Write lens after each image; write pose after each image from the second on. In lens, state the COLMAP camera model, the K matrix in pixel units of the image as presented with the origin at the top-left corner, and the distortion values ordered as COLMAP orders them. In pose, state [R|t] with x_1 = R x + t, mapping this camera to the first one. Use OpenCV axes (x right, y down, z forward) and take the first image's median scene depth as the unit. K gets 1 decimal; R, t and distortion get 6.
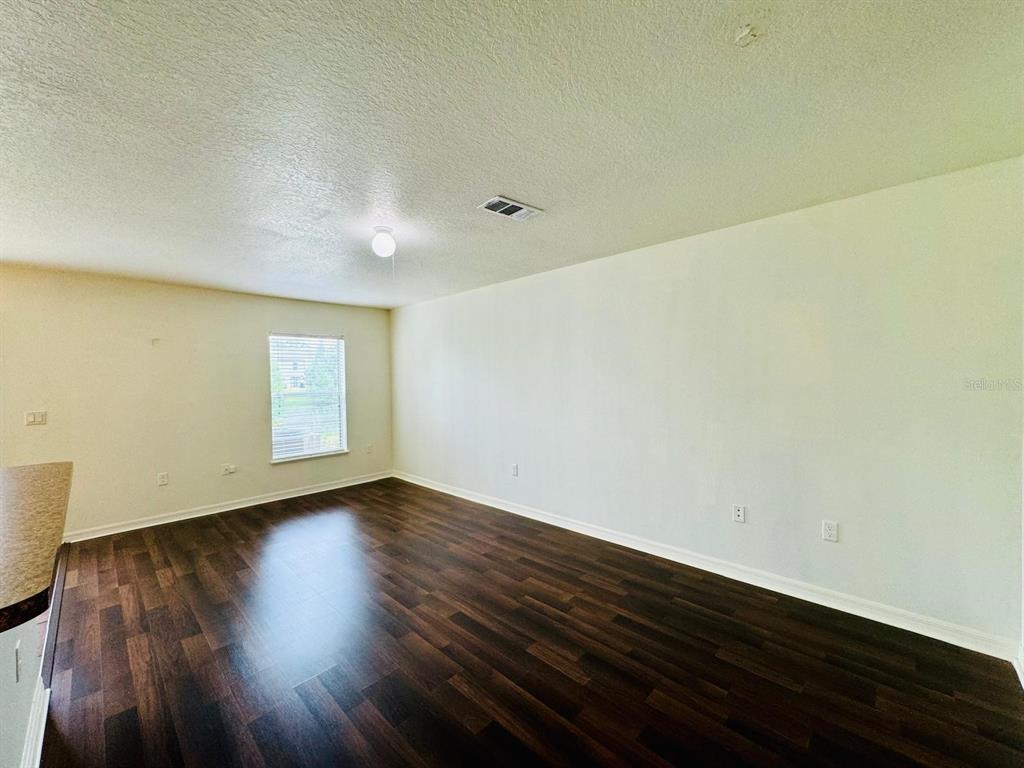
lens RADIAL K [[410.1, 0, 512.5], [0, 410.1, 382.5], [0, 0, 1]] dist [-0.000121, -0.000012]
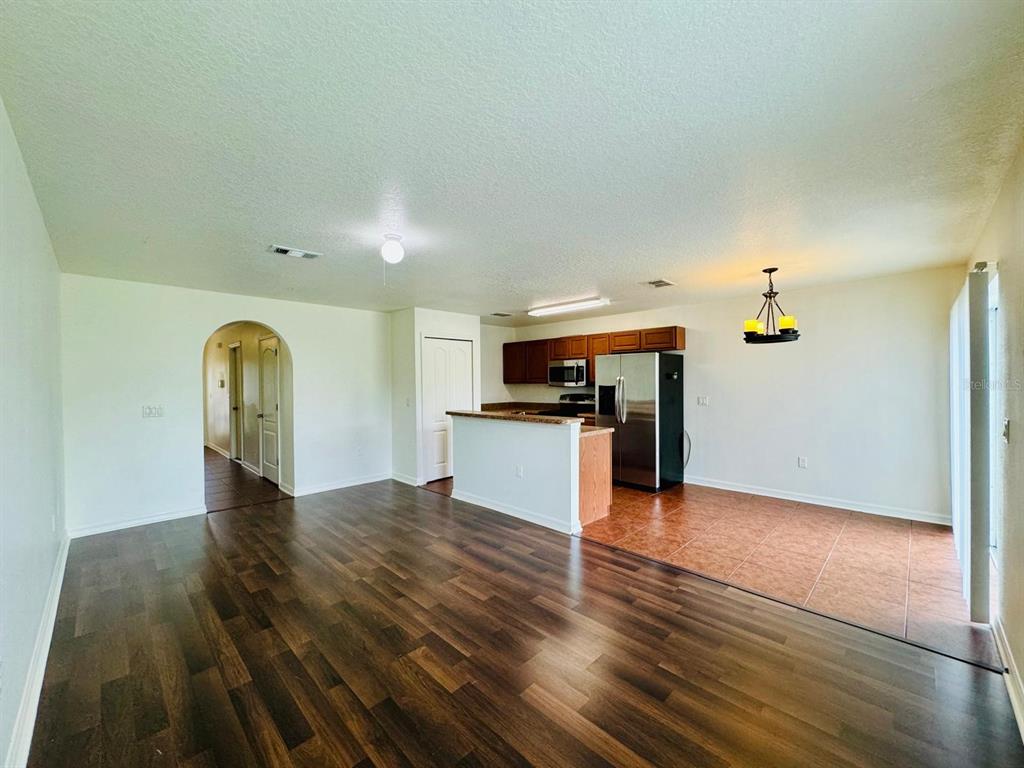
lens RADIAL K [[410.1, 0, 512.5], [0, 410.1, 382.5], [0, 0, 1]] dist [-0.000121, -0.000012]
pose [[-0.999446, 0.027633, 0.018557, -0.475750], [0.027880, 0.999524, 0.013193, -0.005396], [-0.018184, 0.013704, -0.999741, 1.548893]]
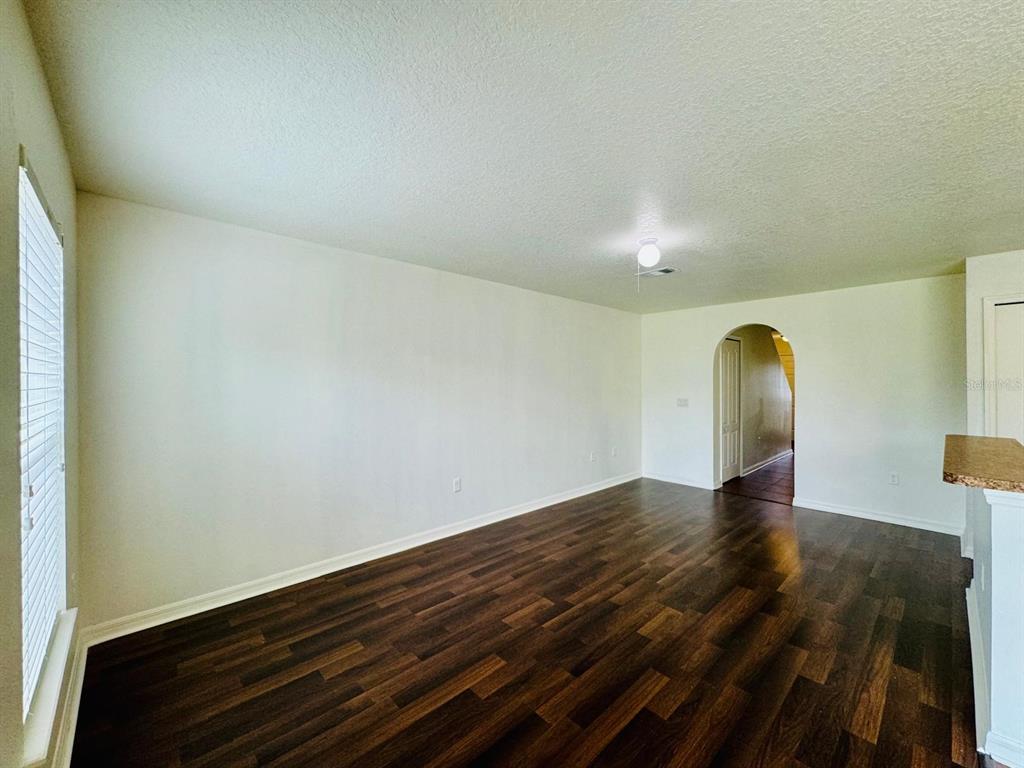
lens RADIAL K [[410.1, 0, 512.5], [0, 410.1, 382.5], [0, 0, 1]] dist [-0.000121, -0.000012]
pose [[0.054774, 0.015801, 0.998374, -1.055732], [0.010865, 0.999806, -0.016420, 0.006062], [-0.998440, 0.011747, 0.054591, 0.985863]]
